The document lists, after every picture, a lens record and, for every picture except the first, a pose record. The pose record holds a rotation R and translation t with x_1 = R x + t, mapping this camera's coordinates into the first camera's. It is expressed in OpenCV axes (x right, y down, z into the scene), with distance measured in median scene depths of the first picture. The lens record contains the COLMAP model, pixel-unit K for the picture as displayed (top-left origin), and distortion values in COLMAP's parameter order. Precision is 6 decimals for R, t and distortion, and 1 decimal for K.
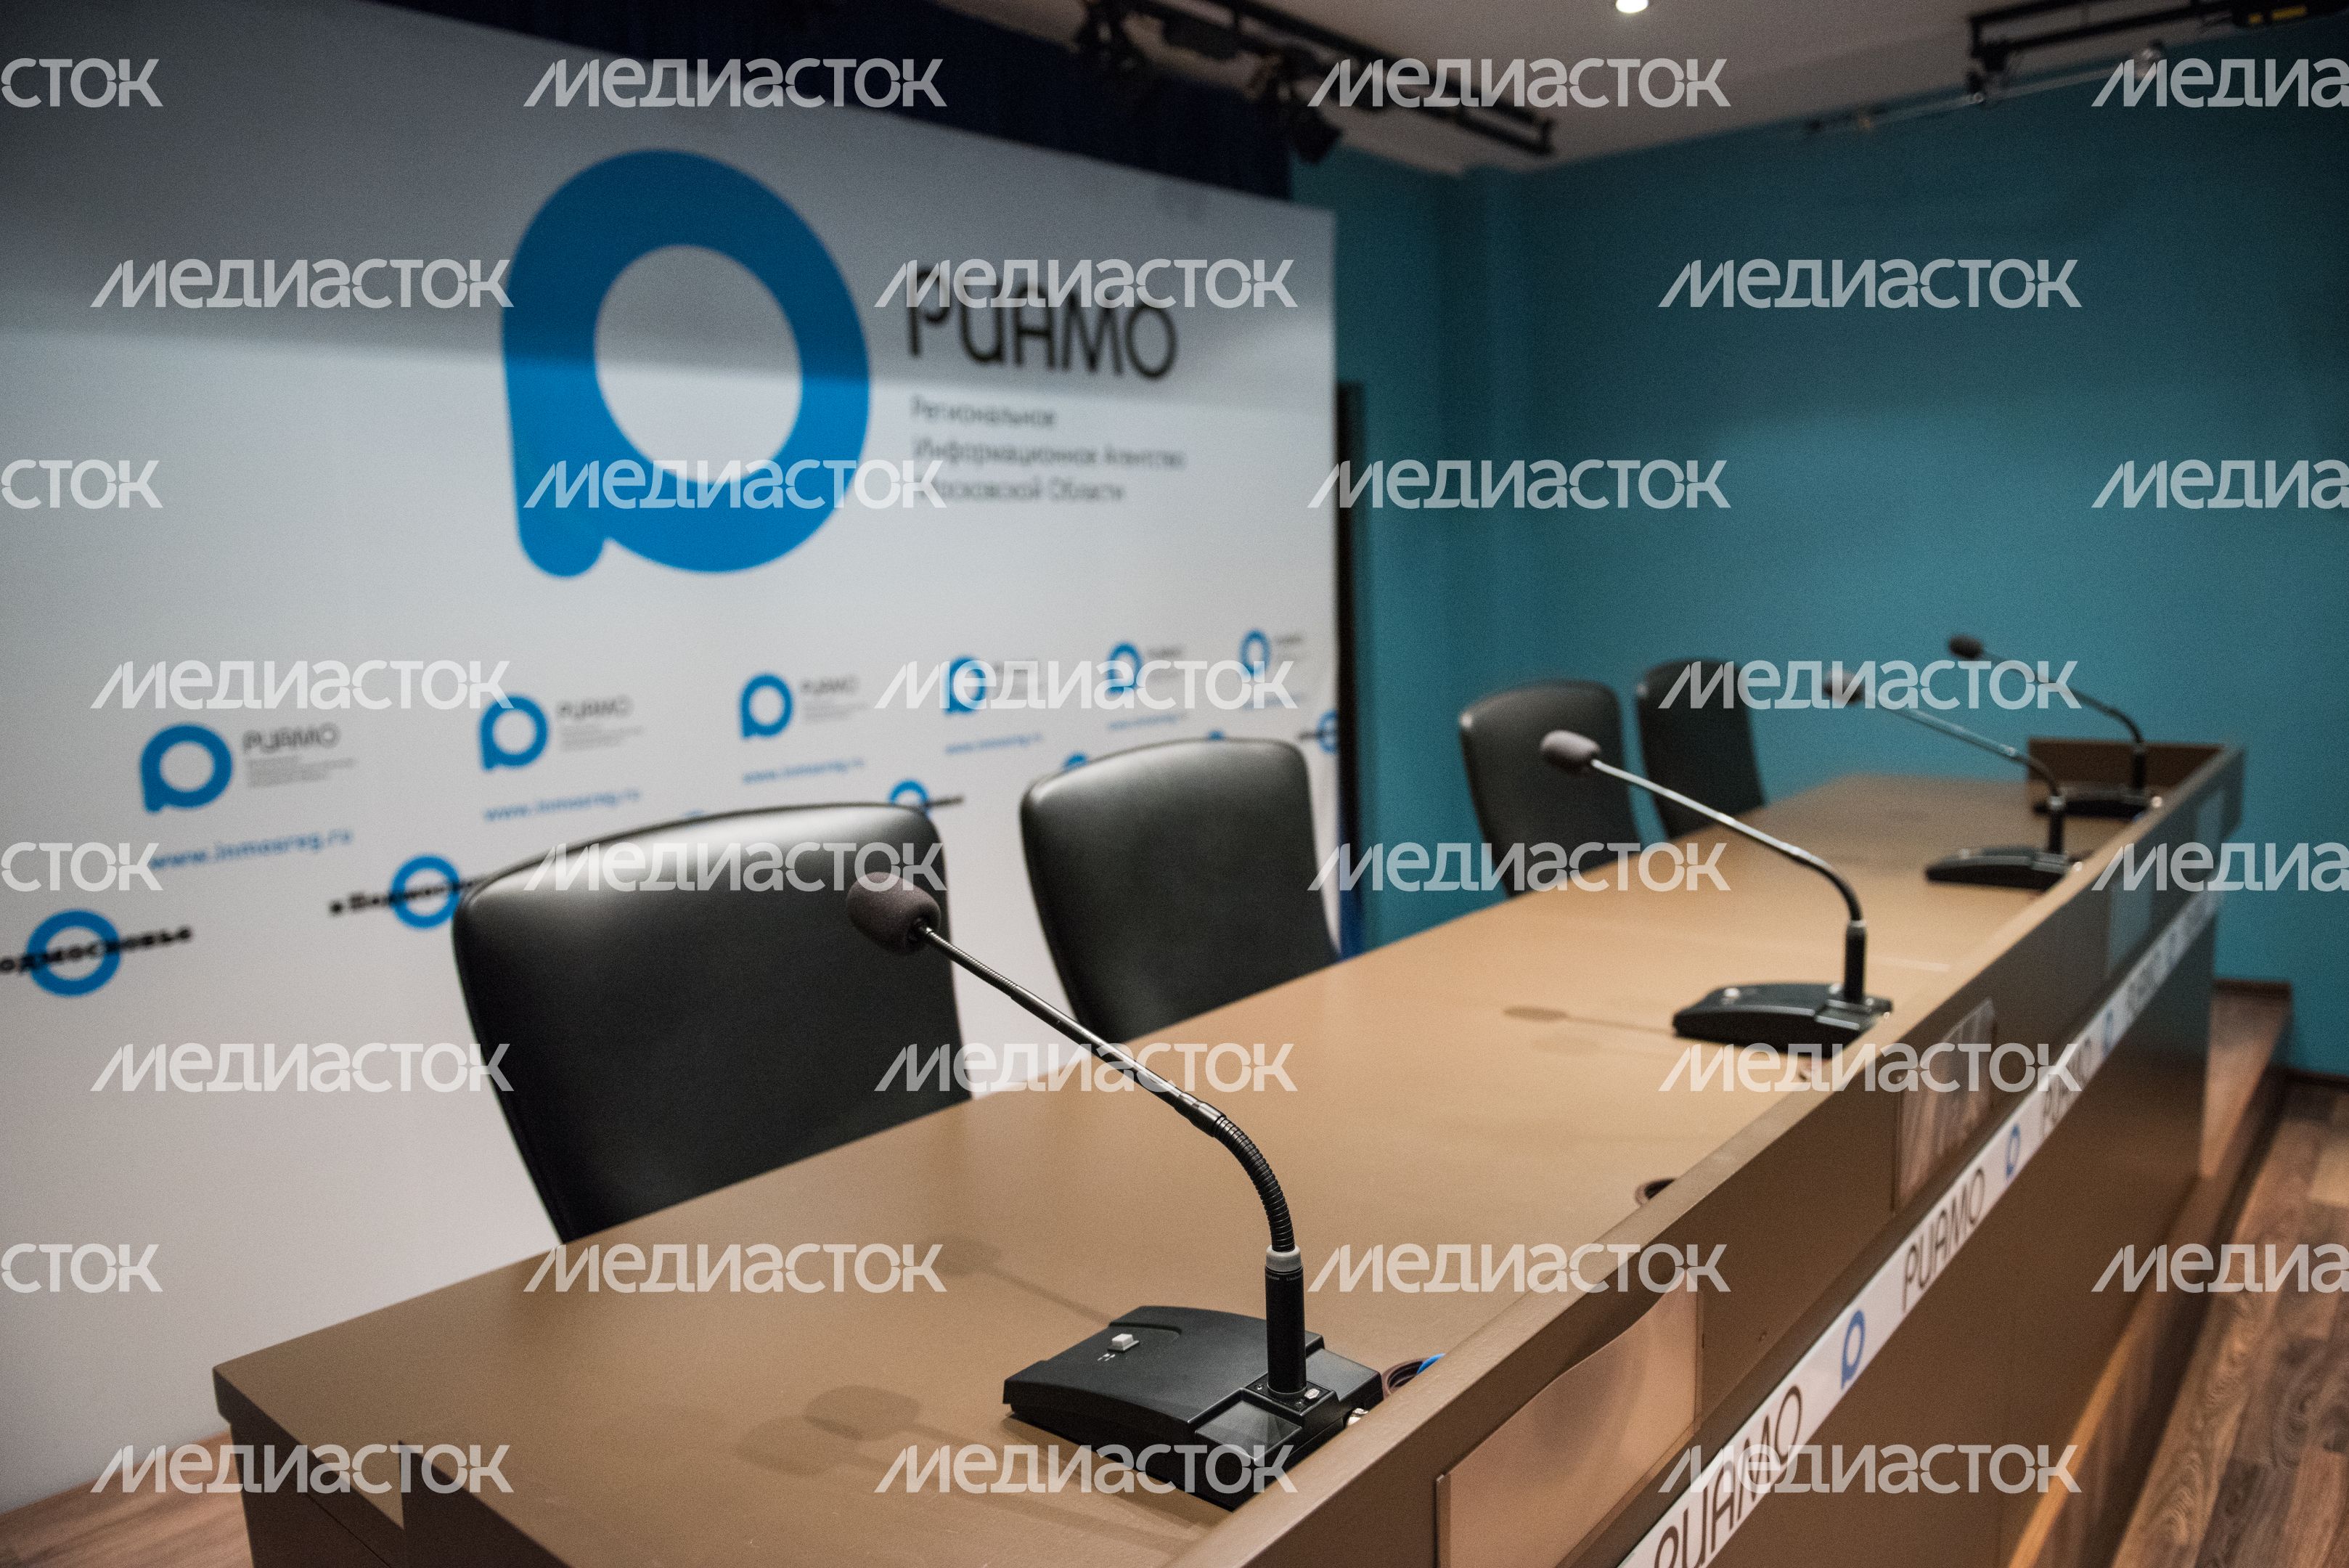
lens RADIAL K [[1598.7, 0, 1169.0], [0, 1598.7, 782.8], [0, 0, 1]] dist [-0.043562, -0.008081]
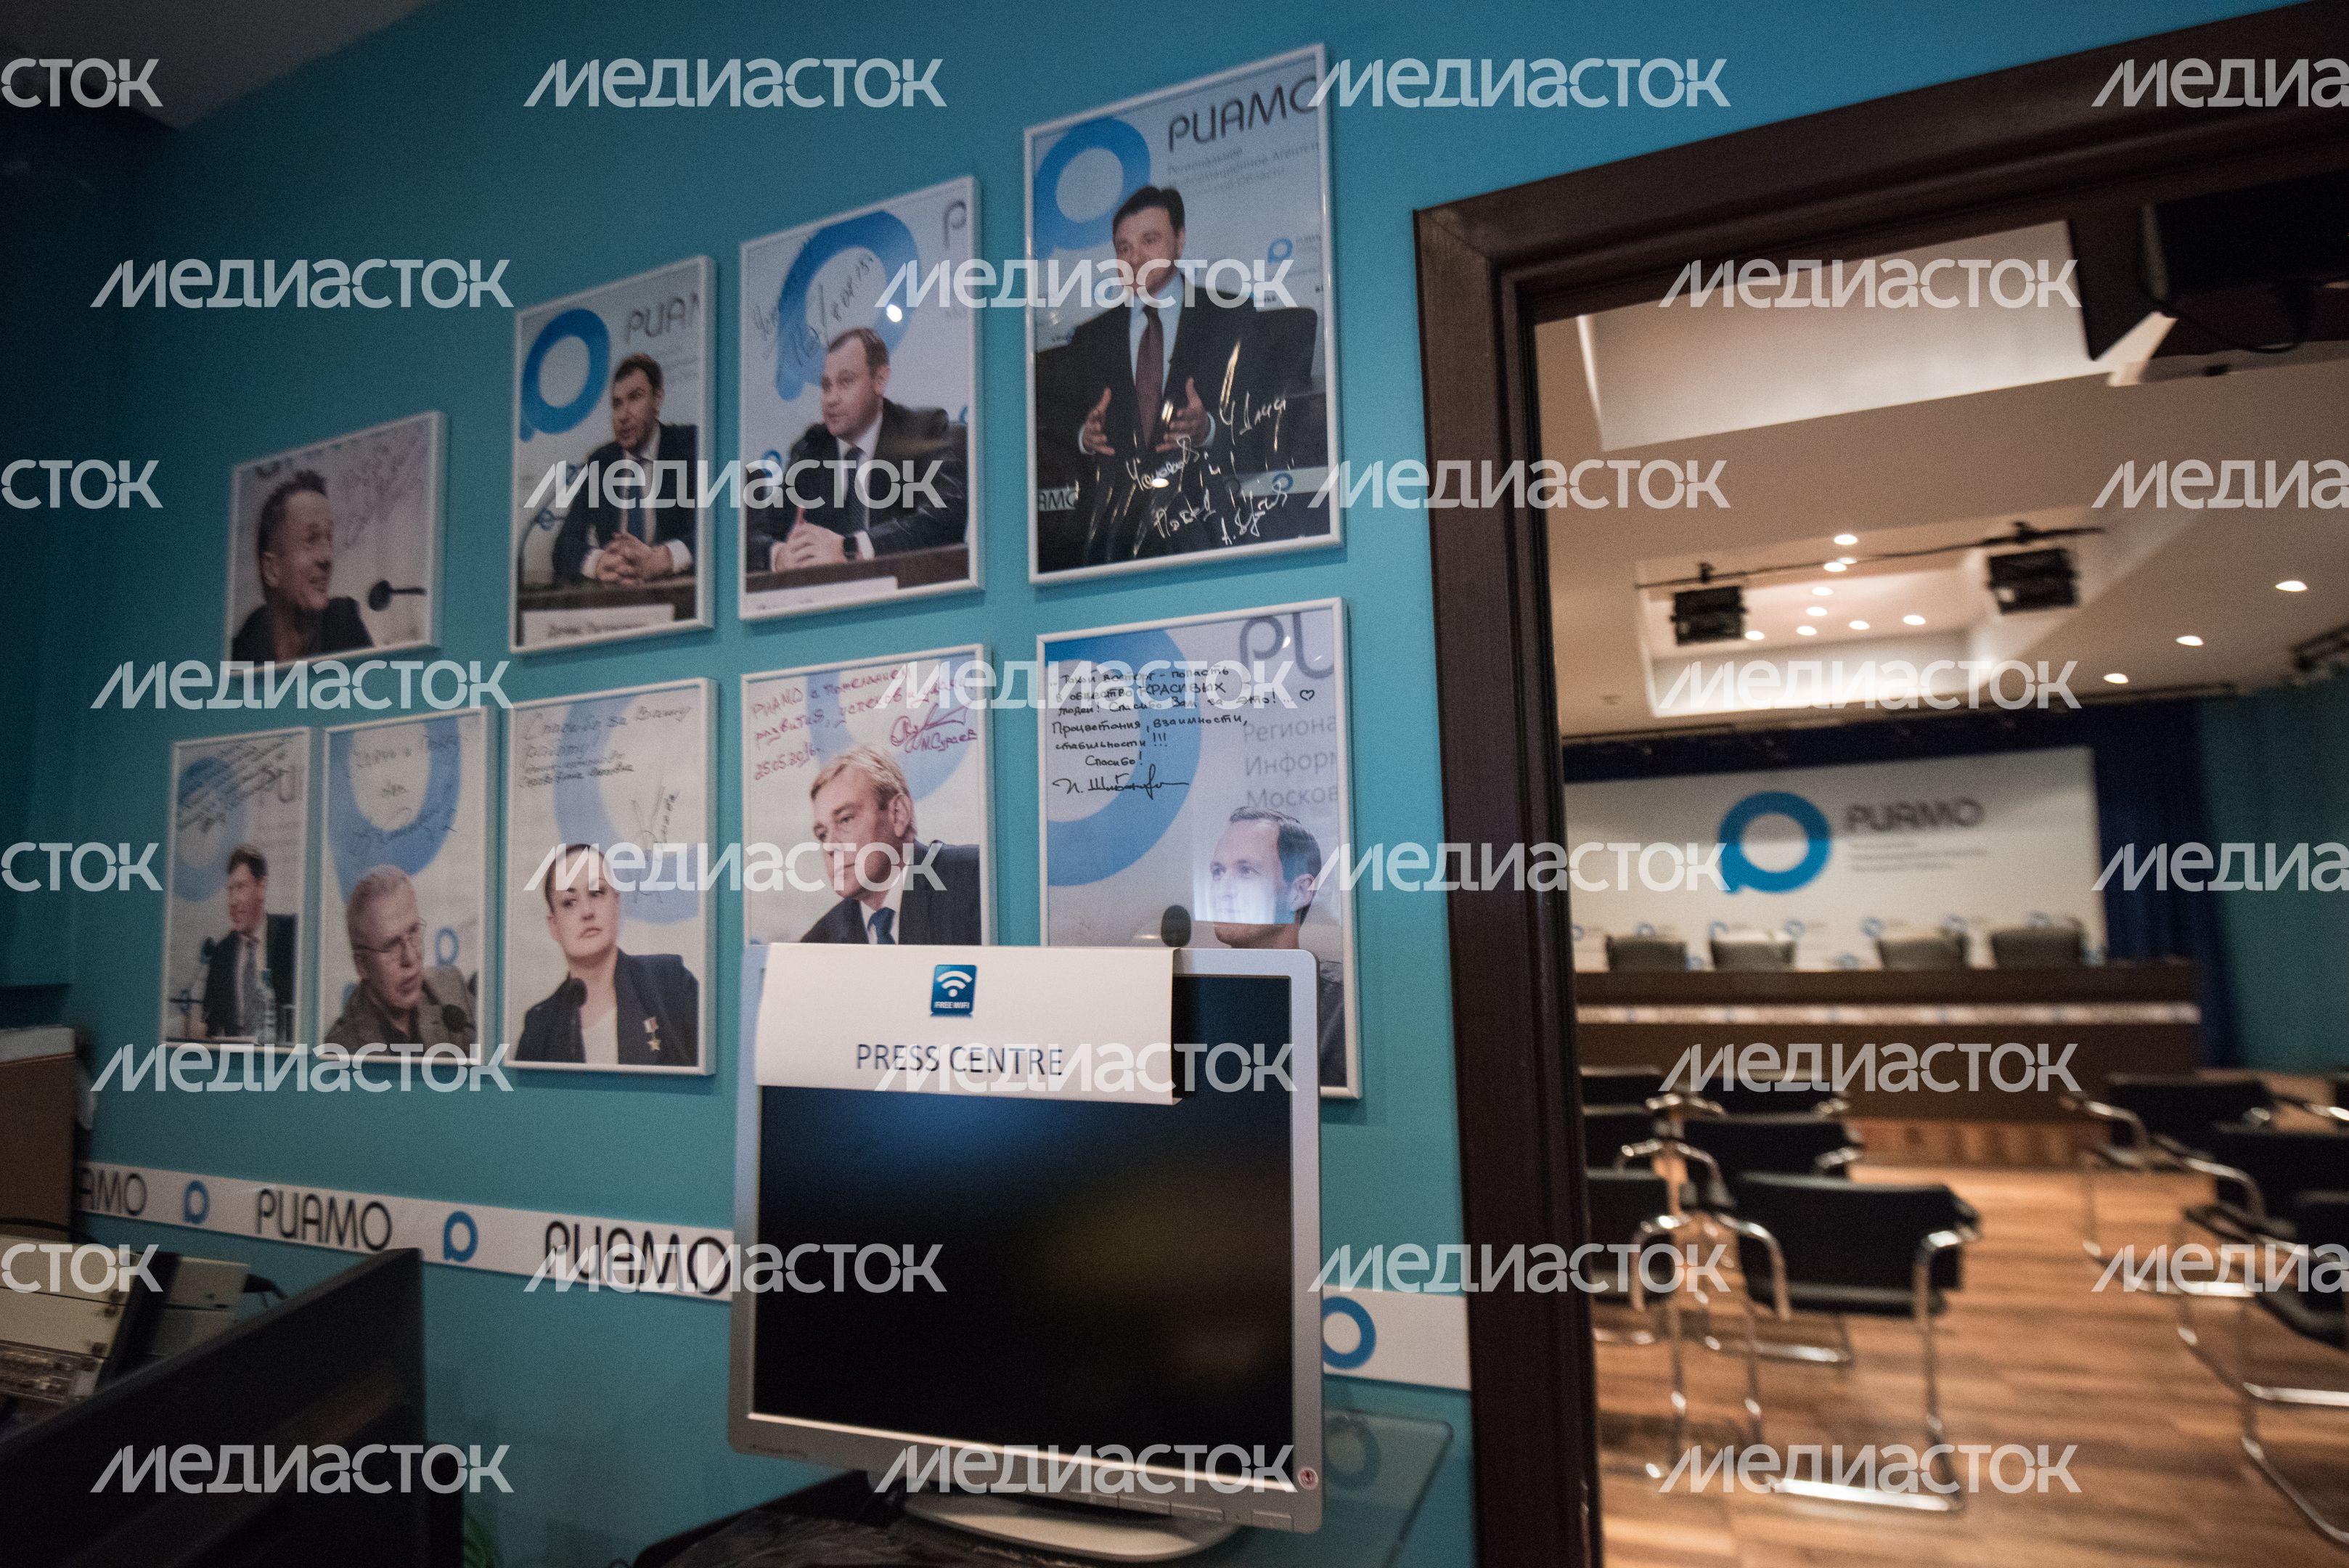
lens RADIAL K [[1197.4, 0, 1211.9], [0, 1197.4, 808.2], [0, 0, 1]] dist [0.002616, -0.029143]
pose [[0.318295, -0.060930, -0.946032, 2.420733], [-0.107840, 0.989127, -0.099989, 0.123883], [0.941838, 0.133846, 0.308264, -1.466165]]
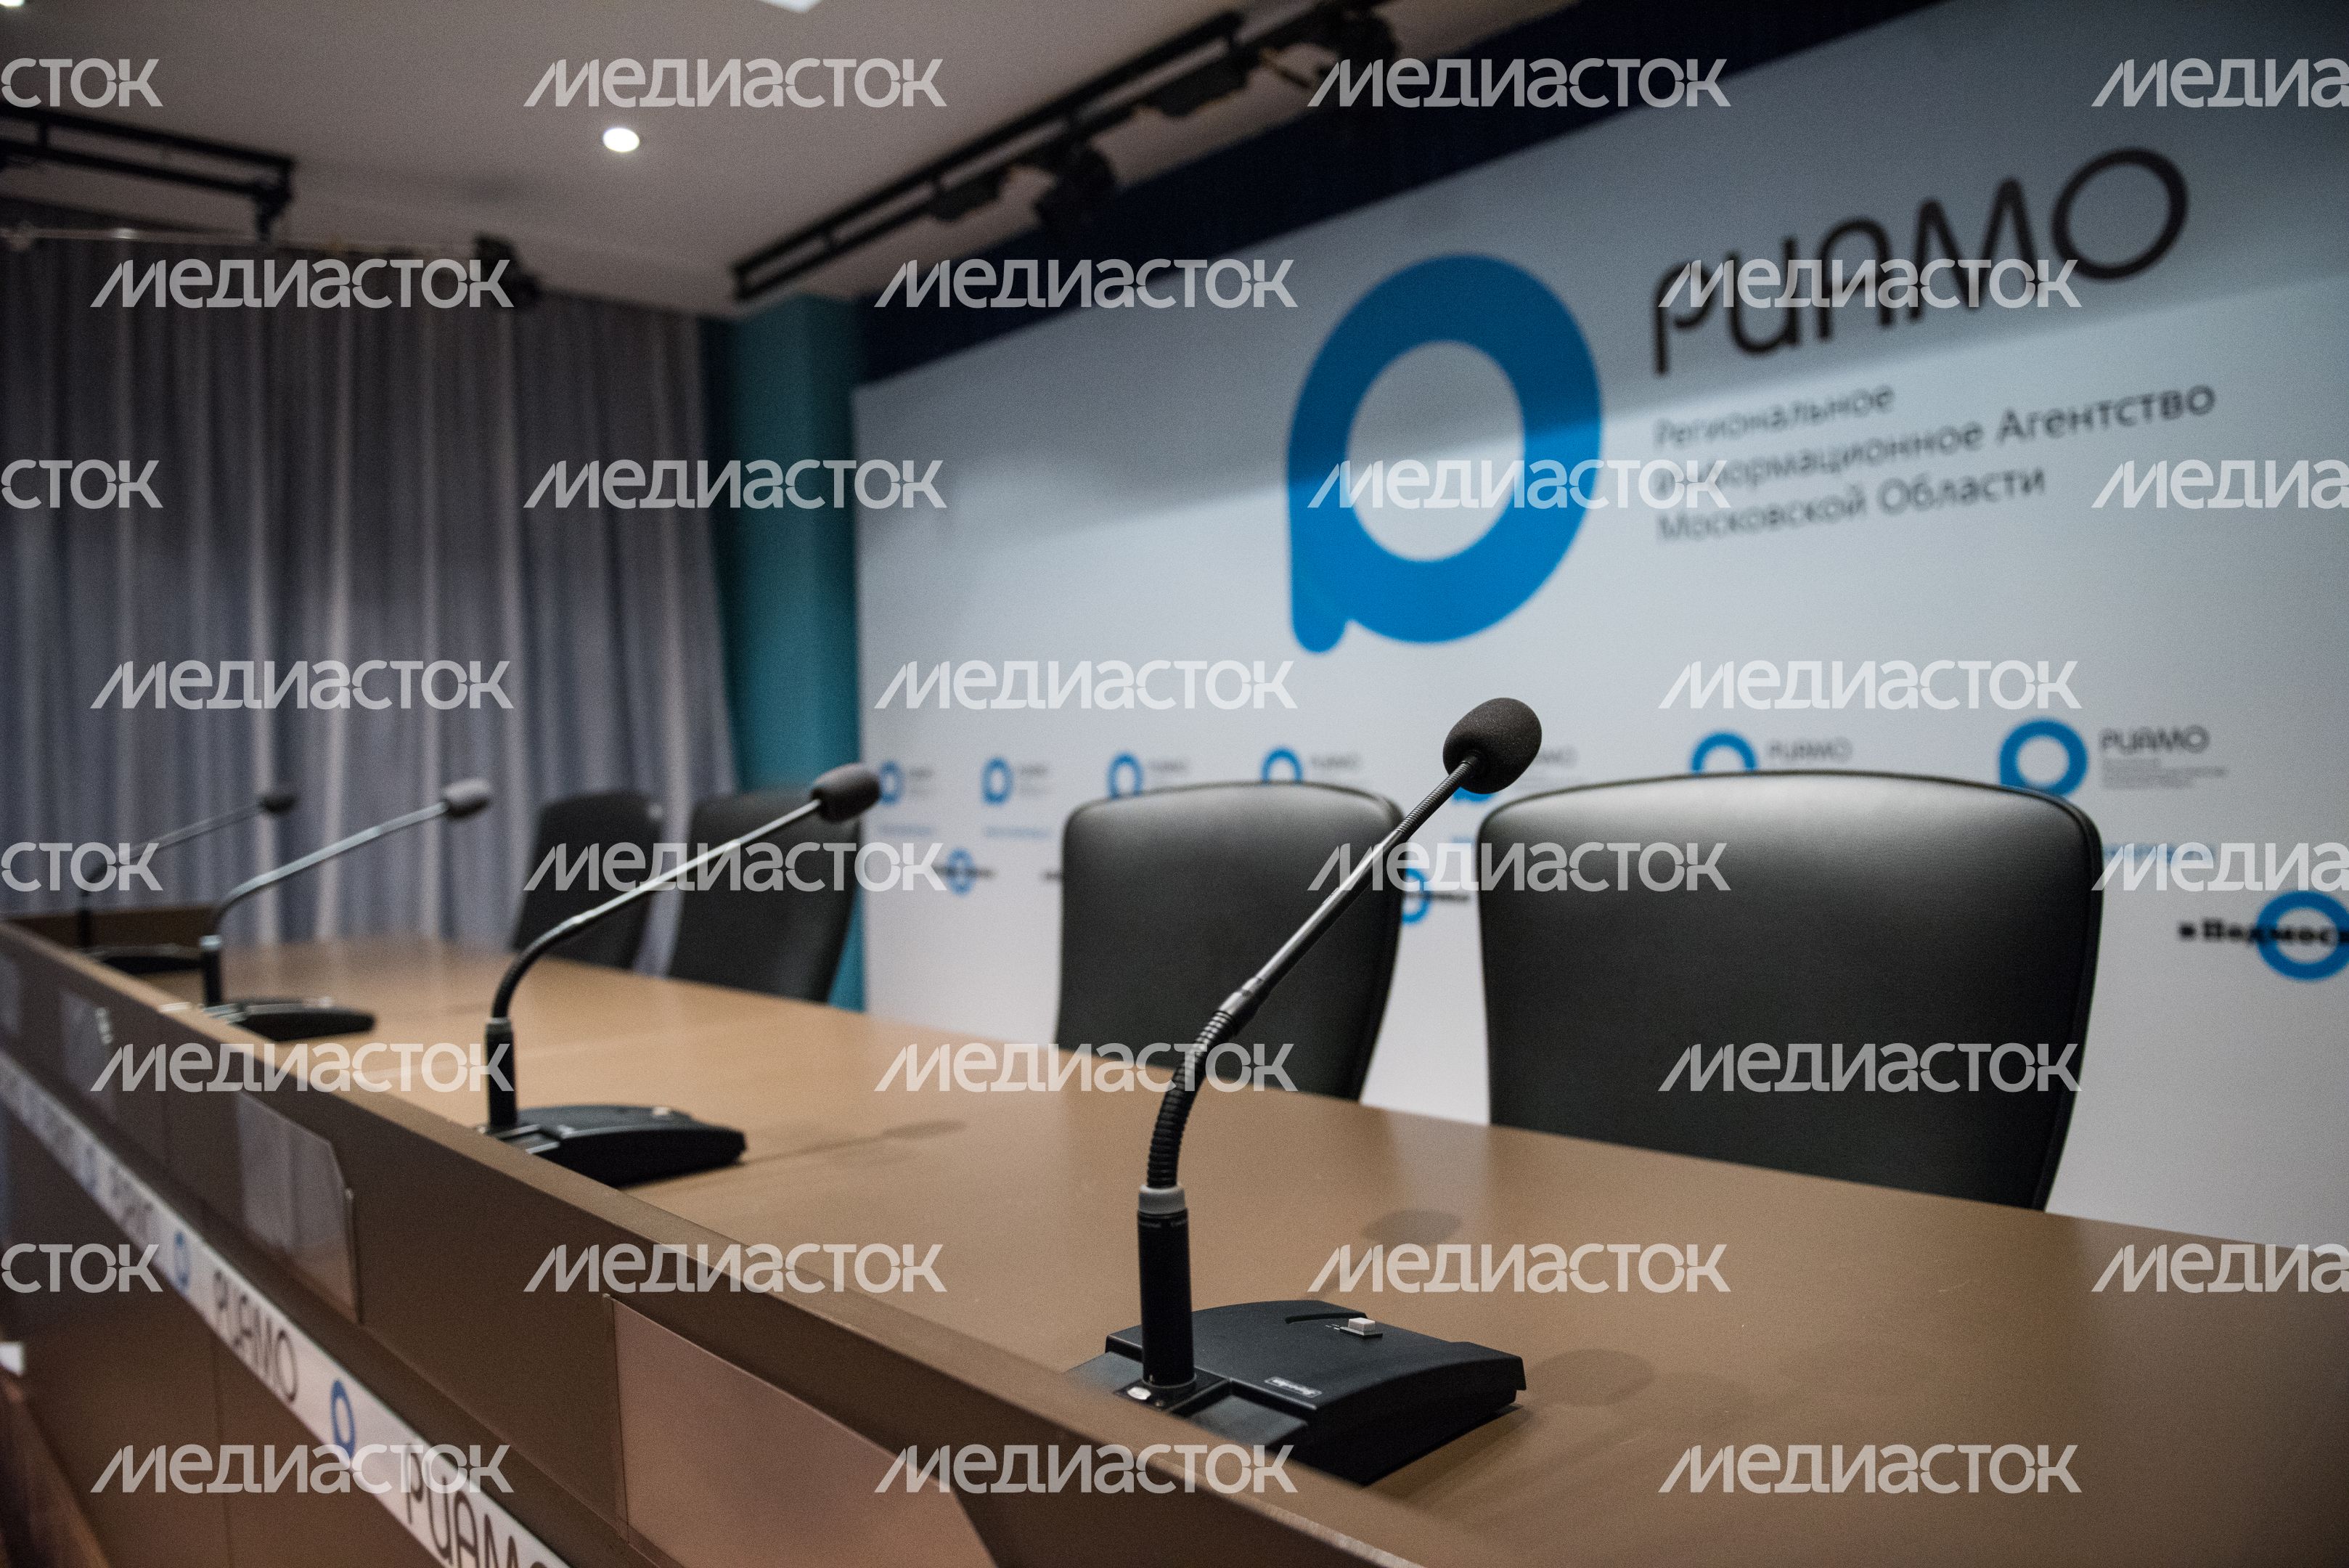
lens RADIAL K [[1573.0, 0, 1172.6], [0, 1573.0, 785.1], [0, 0, 1]] dist [-0.055201, 0.001233]
pose [[-0.103095, 0.048507, -0.993488, 0.900468], [-0.101119, 0.993124, 0.058983, -0.094977], [0.989518, 0.106541, -0.097481, 1.086153]]
